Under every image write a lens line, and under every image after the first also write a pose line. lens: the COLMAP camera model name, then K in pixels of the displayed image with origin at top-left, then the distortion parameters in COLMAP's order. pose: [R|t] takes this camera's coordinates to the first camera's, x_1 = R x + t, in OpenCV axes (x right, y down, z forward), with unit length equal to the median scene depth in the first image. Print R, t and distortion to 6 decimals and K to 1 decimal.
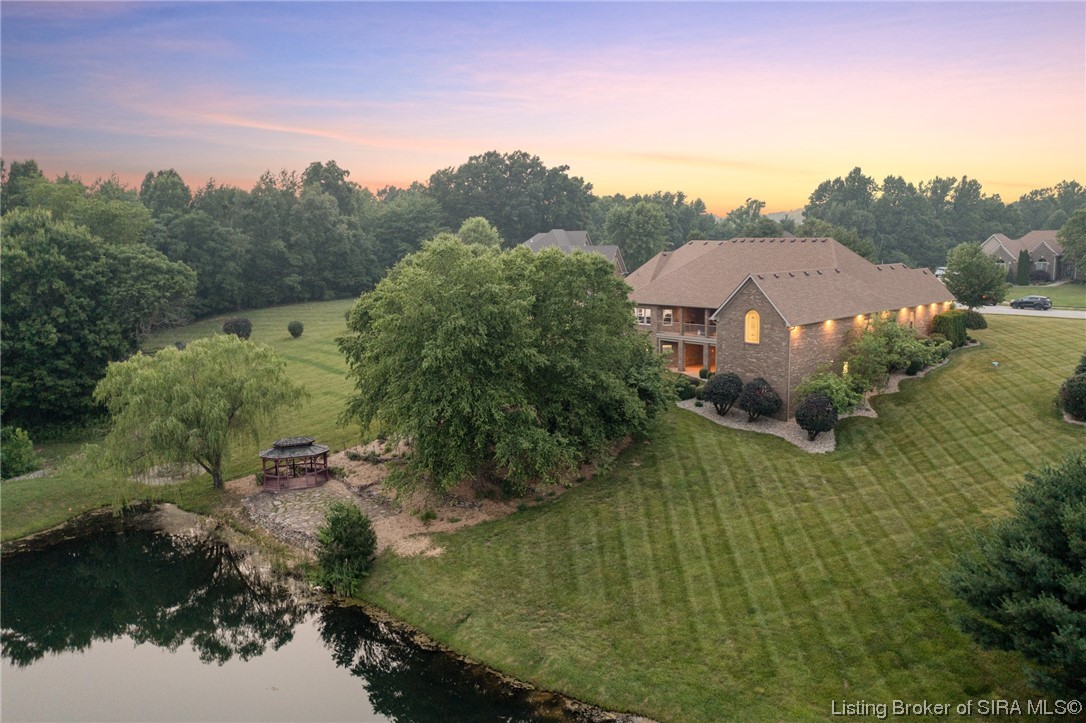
lens RADIAL K [[867.8, 0, 539.2], [0, 867.8, 344.9], [0, 0, 1]] dist [-0.002951, -0.002897]
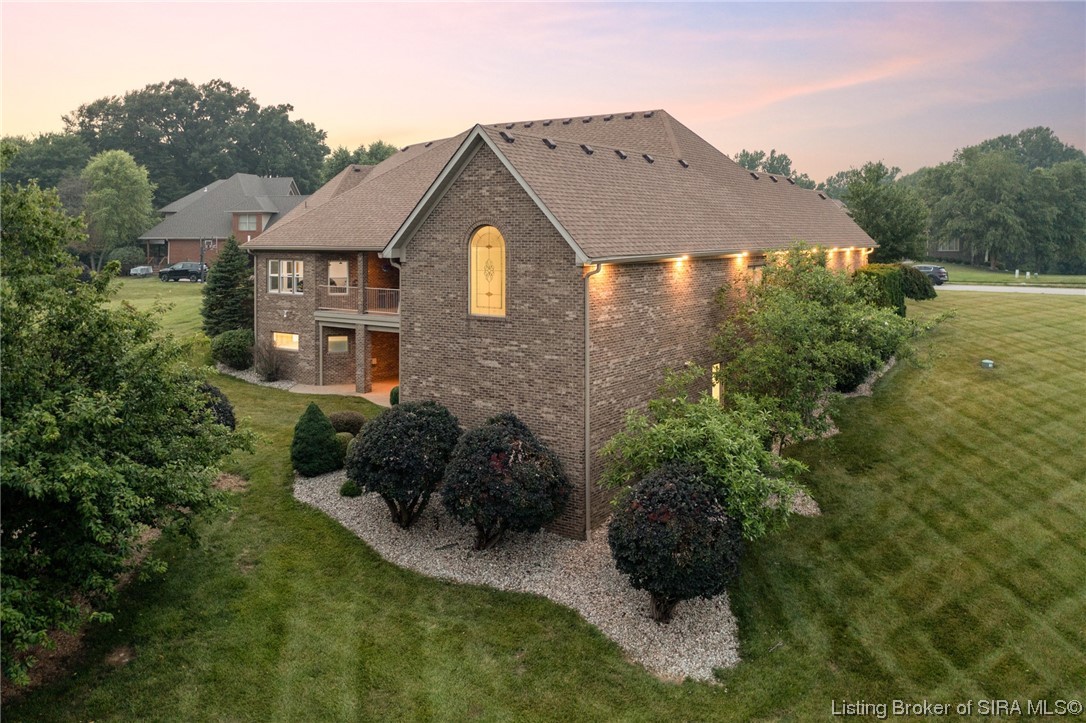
lens RADIAL K [[896.6, 0, 528.4], [0, 896.6, 229.1], [0, 0, 1]] dist [0.001515, 0.001474]
pose [[0.976264, 0.014038, 0.216127, 0.170347], [0.015792, 0.990628, -0.135675, 0.012259], [-0.216005, 0.135867, 0.966893, 0.592803]]
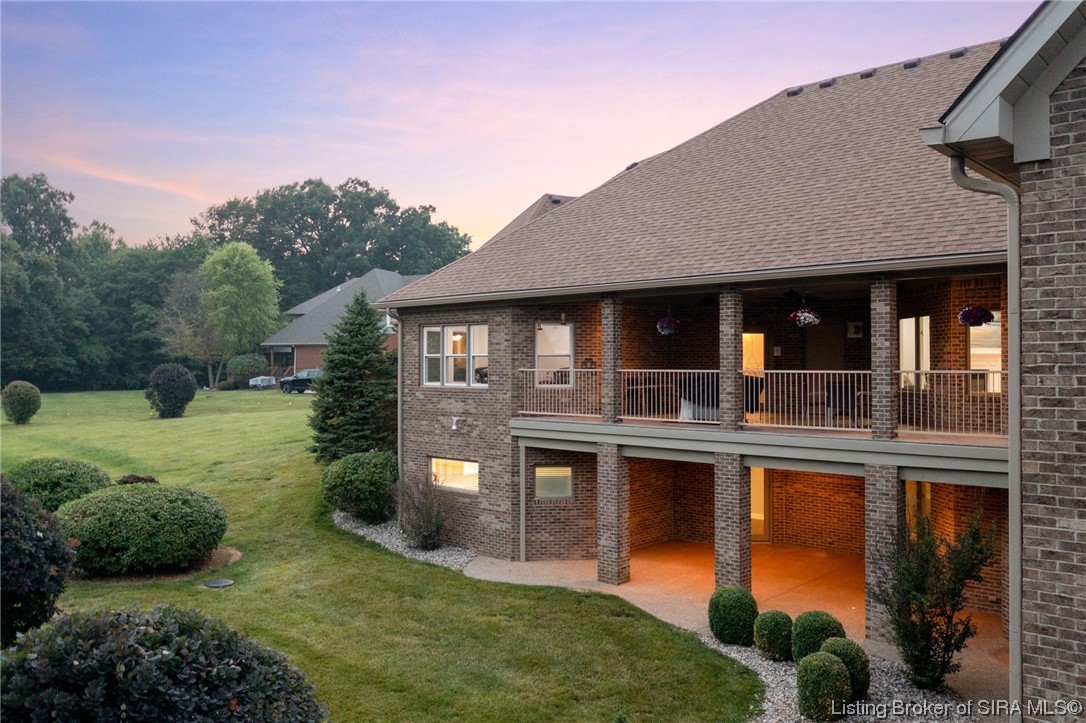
lens RADIAL K [[867.8, 0, 539.2], [0, 867.8, 344.9], [0, 0, 1]] dist [-0.002951, -0.002897]
pose [[0.995921, 0.015997, 0.088796, 0.144523], [-0.002034, 0.987888, -0.155157, 0.004924], [-0.090203, 0.154344, 0.983891, 0.899144]]
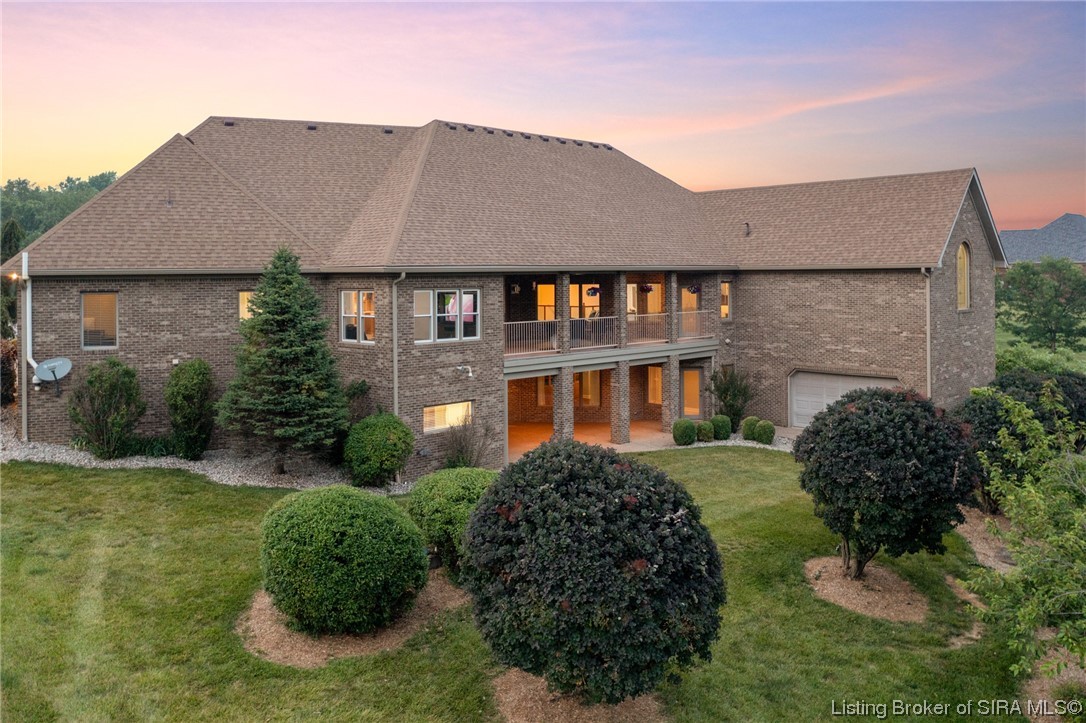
lens RADIAL K [[887.8, 0, 537.4], [0, 887.8, 293.1], [0, 0, 1]] dist [-0.006867, -0.000040]
pose [[-0.027410, -0.003112, 0.999619, -0.237432], [0.143016, 0.989696, 0.007003, -0.046766], [-0.989341, 0.143153, -0.026682, 1.185215]]
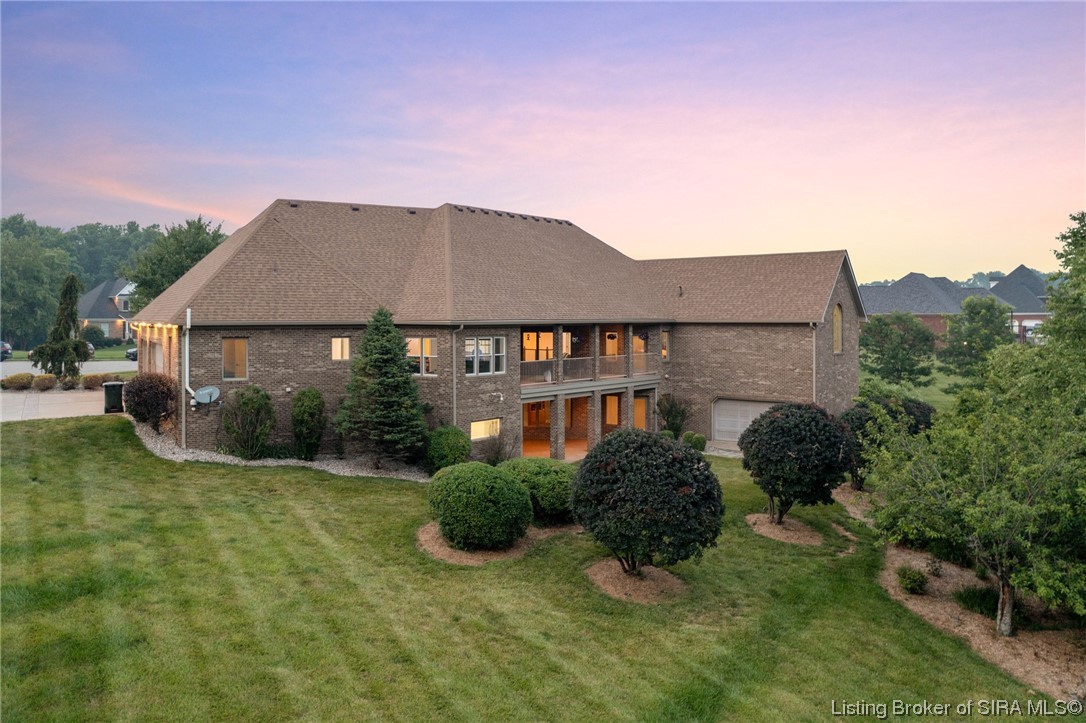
lens RADIAL K [[867.8, 0, 539.2], [0, 867.8, 344.9], [0, 0, 1]] dist [-0.002951, -0.002897]
pose [[-0.159004, -0.012937, 0.987193, -0.365649], [0.135689, 0.990139, 0.034830, -0.060009], [-0.977909, 0.139489, -0.155681, 1.261953]]
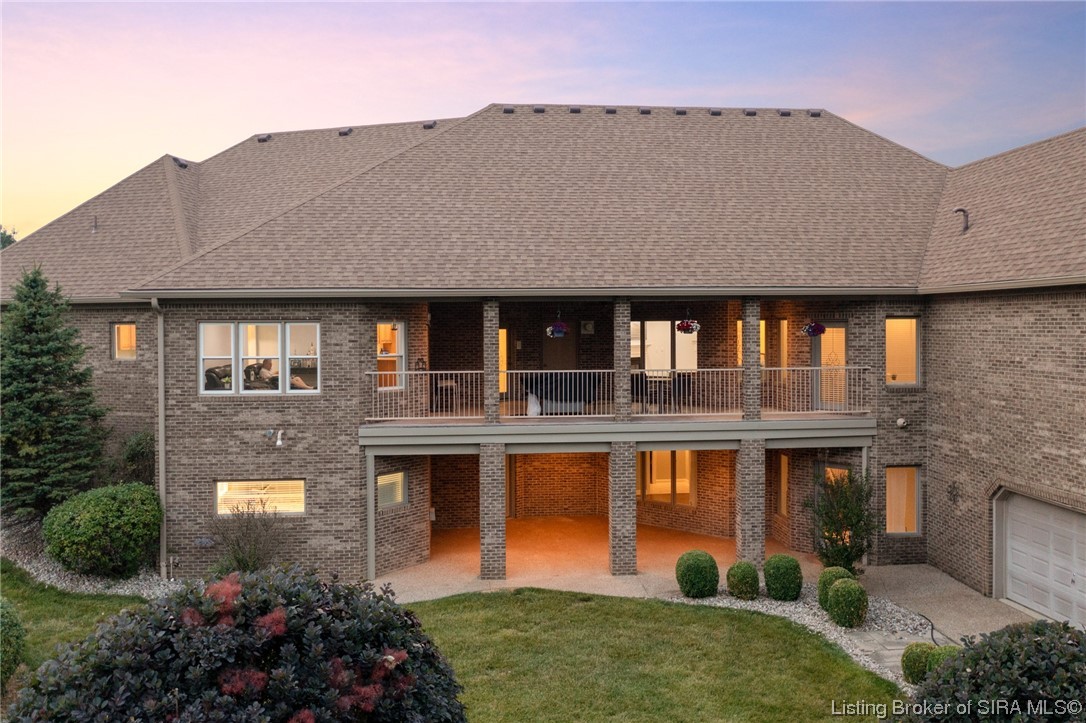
lens RADIAL K [[883.2, 0, 541.7], [0, 883.2, 330.1], [0, 0, 1]] dist [-0.007500, -0.005438]
pose [[0.606362, 0.008086, 0.795147, -0.022028], [0.102390, 0.990830, -0.088156, -0.015849], [-0.788569, 0.134869, 0.599974, 0.980894]]
